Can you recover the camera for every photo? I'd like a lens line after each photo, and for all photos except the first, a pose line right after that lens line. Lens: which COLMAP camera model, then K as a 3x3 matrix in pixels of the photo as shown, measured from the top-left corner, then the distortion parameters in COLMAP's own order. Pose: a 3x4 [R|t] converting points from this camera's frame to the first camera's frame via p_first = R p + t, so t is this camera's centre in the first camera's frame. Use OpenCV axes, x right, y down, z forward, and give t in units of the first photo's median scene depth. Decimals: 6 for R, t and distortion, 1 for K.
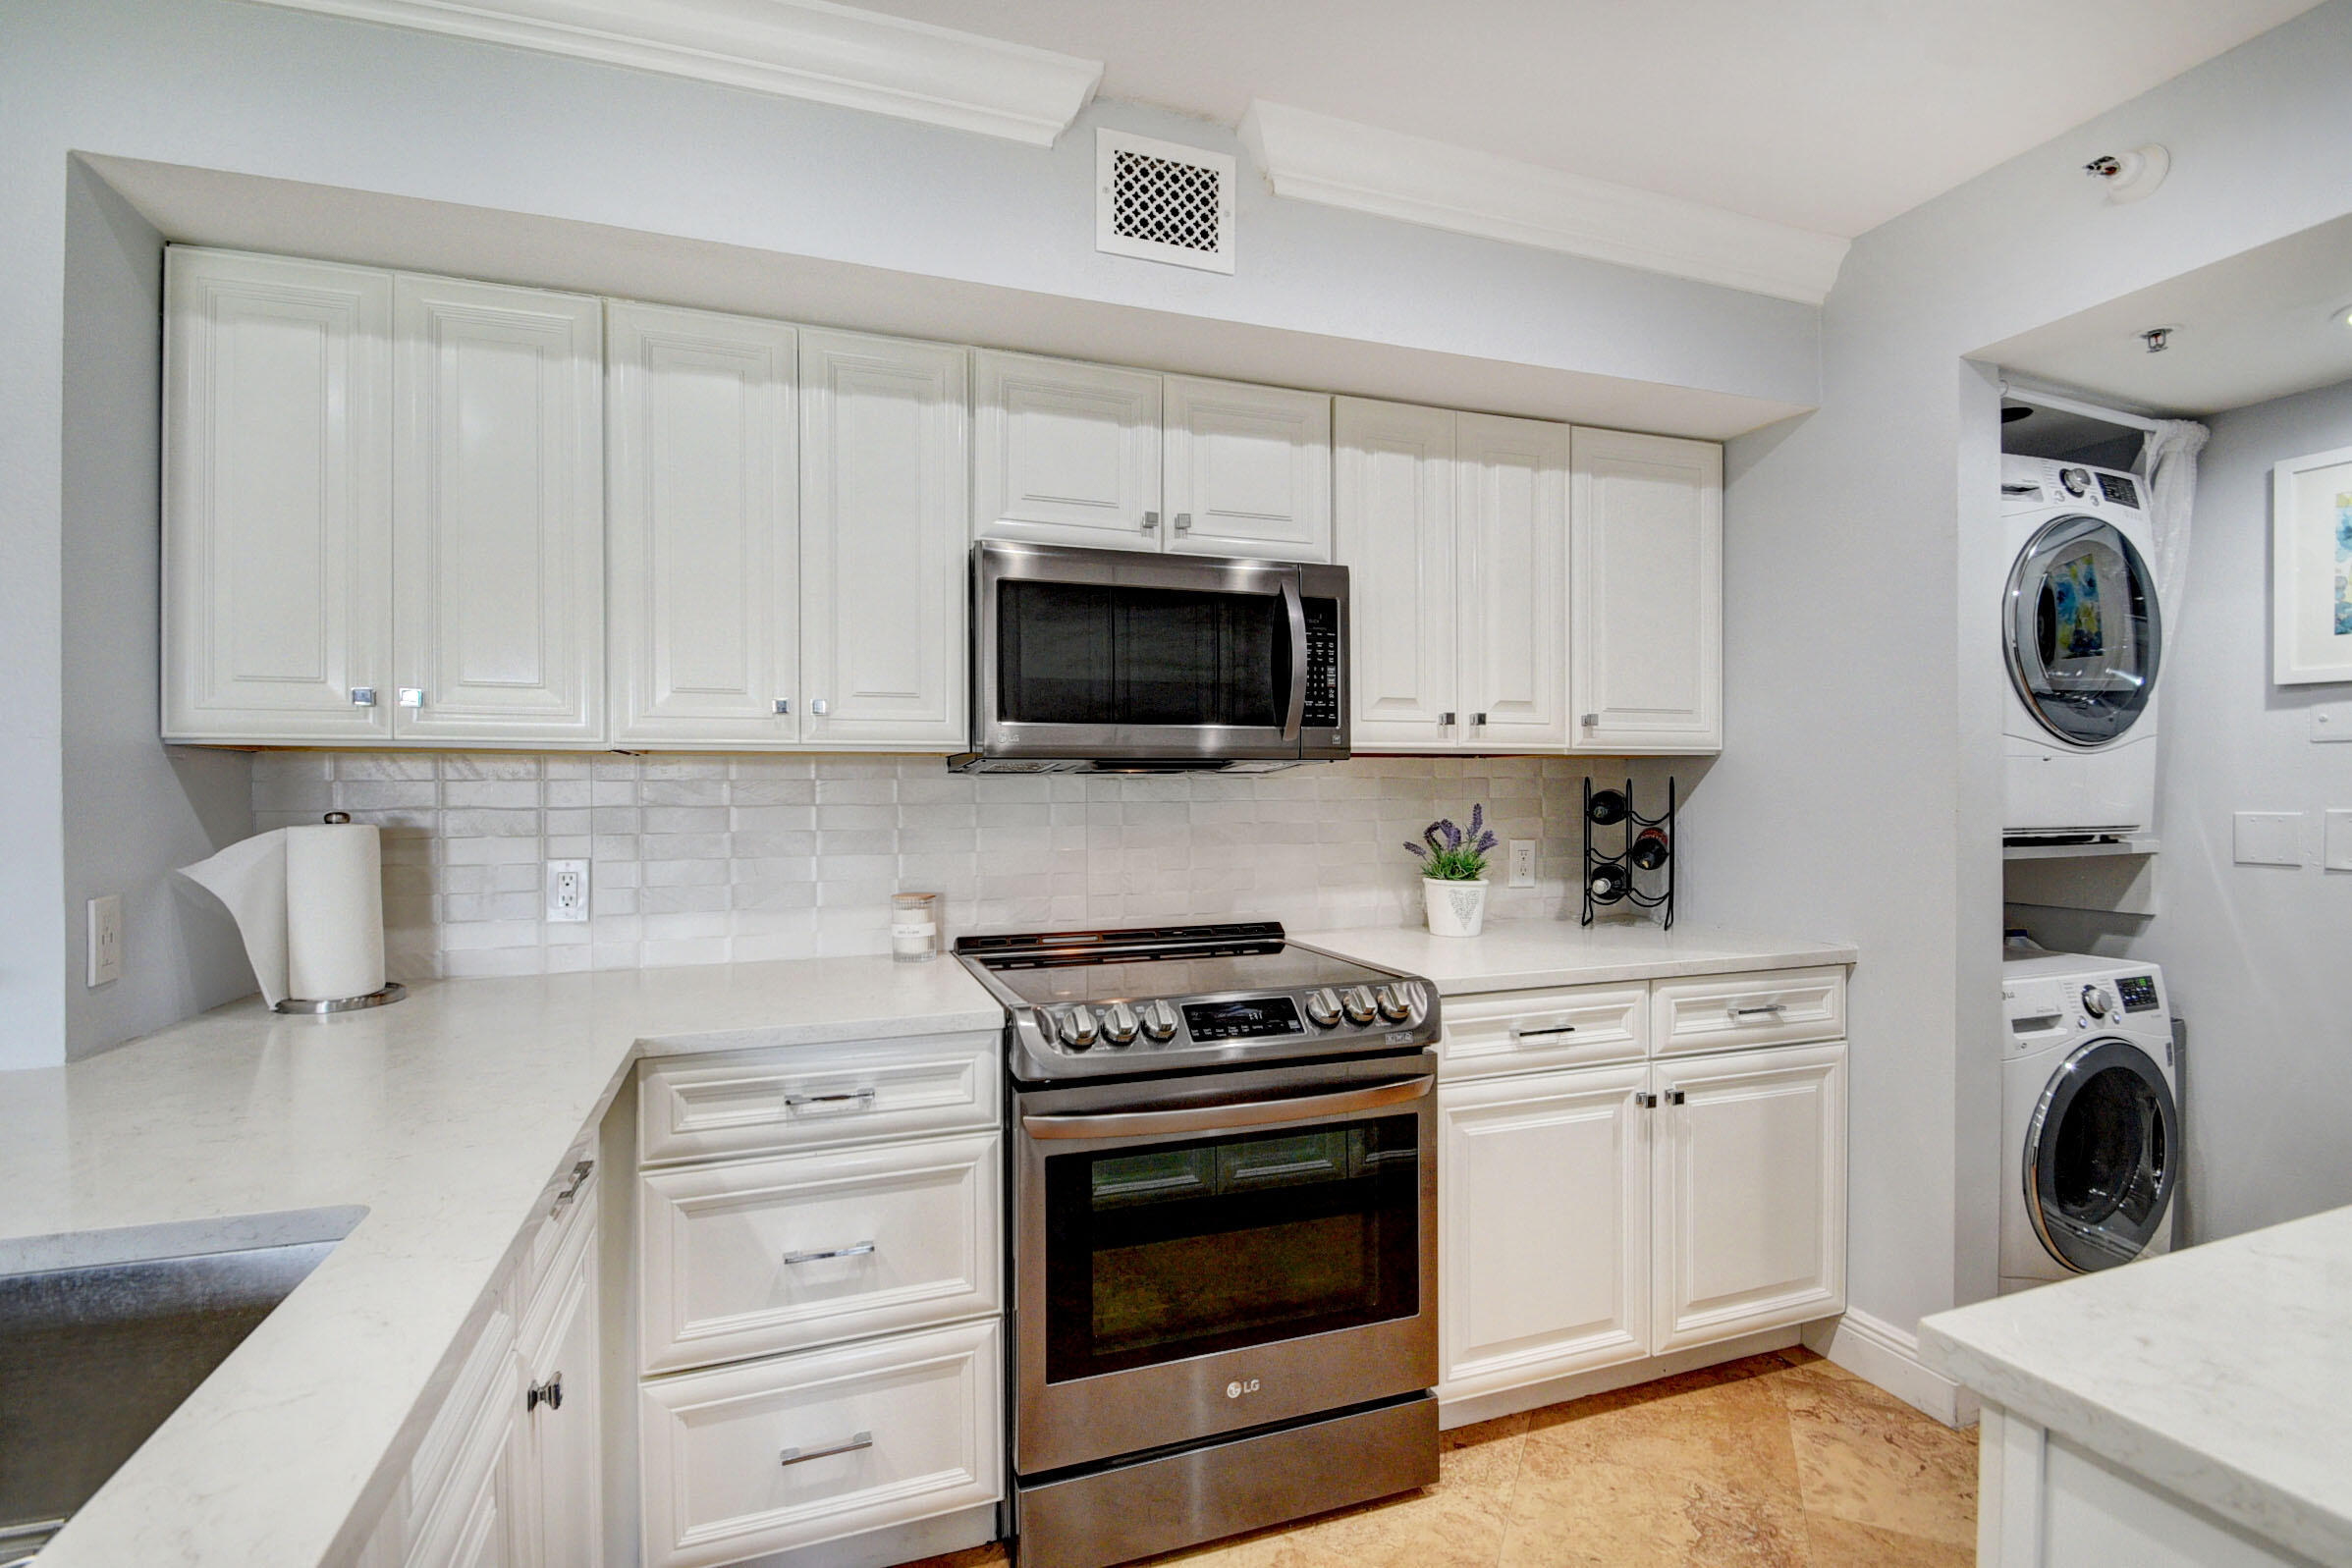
lens RADIAL K [[1046.2, 0, 1140.0], [0, 1046.2, 793.8], [0, 0, 1]] dist [0.031006, -0.029968]
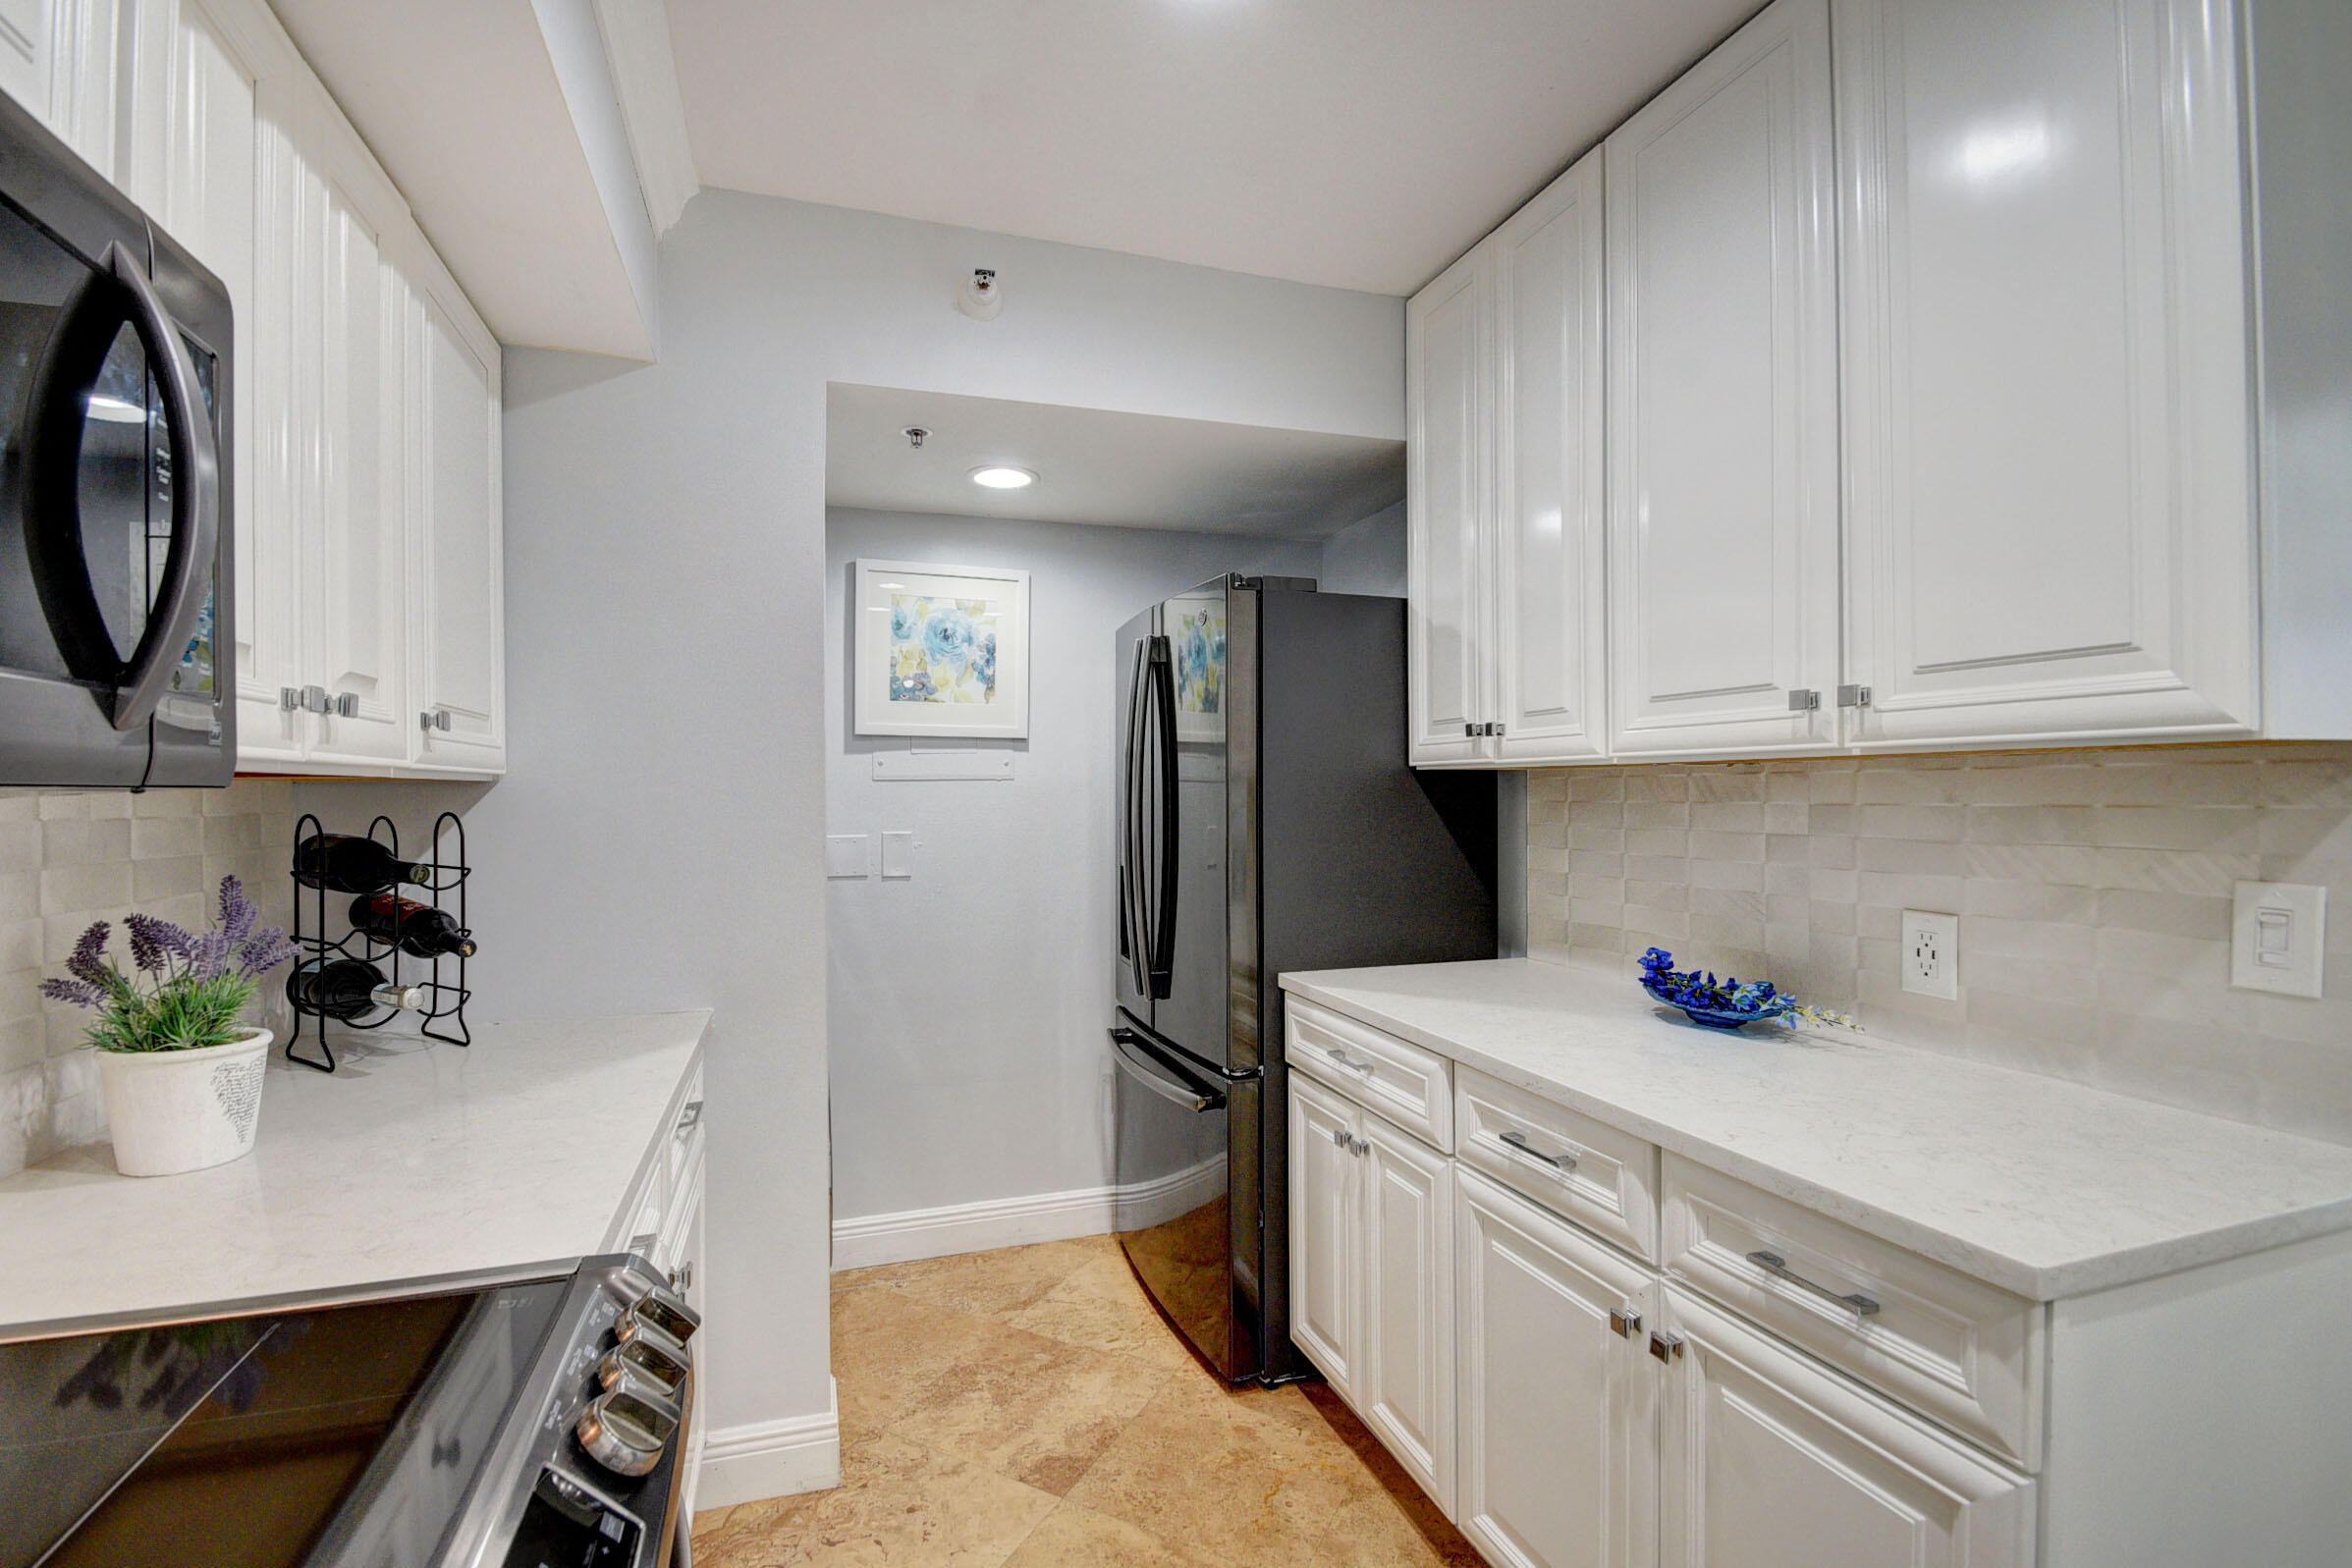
lens RADIAL K [[1046.2, 0, 1140.0], [0, 1046.2, 793.8], [0, 0, 1]] dist [0.031006, -0.029968]
pose [[0.012118, 0.005966, 0.999909, -0.177421], [0.016562, 0.999844, -0.006166, -0.018913], [-0.999789, 0.016635, 0.012017, 0.636001]]
